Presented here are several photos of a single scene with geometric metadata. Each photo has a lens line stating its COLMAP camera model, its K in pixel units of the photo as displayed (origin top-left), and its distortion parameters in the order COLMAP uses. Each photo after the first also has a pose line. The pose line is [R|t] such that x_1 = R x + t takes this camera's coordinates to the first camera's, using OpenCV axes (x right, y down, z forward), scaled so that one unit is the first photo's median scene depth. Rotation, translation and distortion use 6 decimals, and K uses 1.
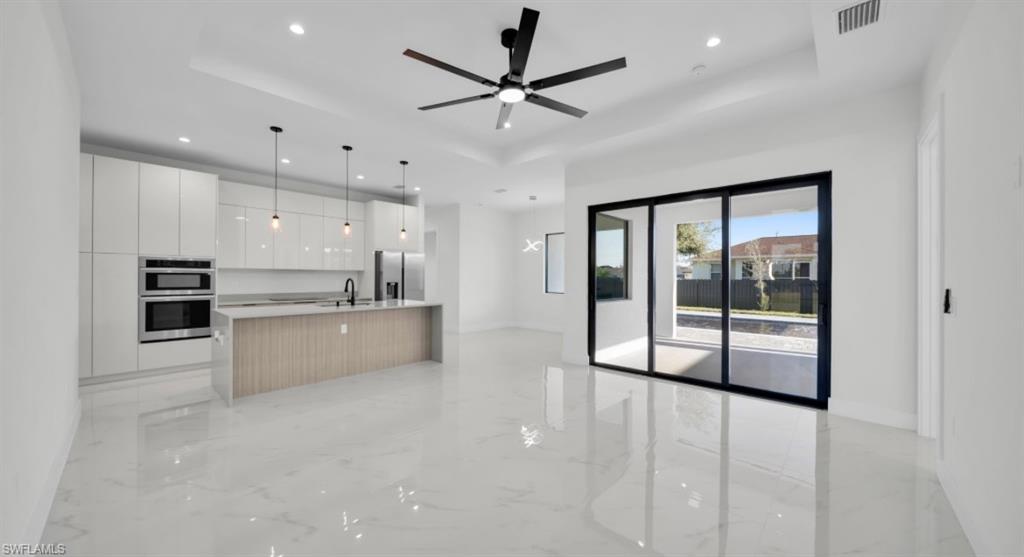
lens RADIAL K [[371.8, 0, 509.3], [0, 371.8, 276.5], [0, 0, 1]] dist [0.019054, 0.000136]
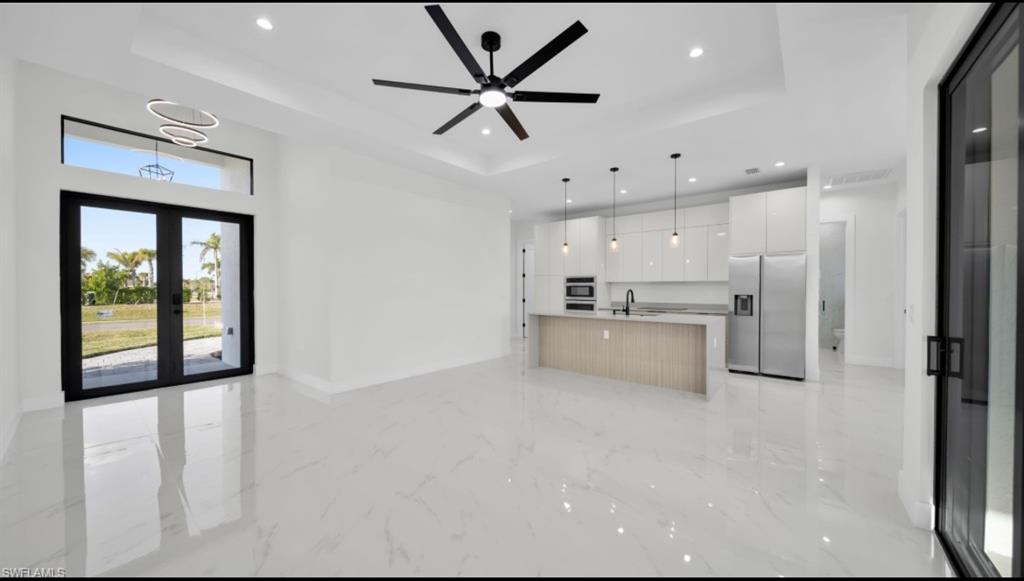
lens RADIAL K [[367.4, 0, 510.4], [0, 367.4, 292.1], [0, 0, 1]] dist [-0.000428, -0.000002]
pose [[0.046062, 0.006057, -0.998920, 0.604231], [0.002127, 0.999979, 0.006161, 0.006082], [0.998936, -0.002408, 0.046048, 0.628680]]
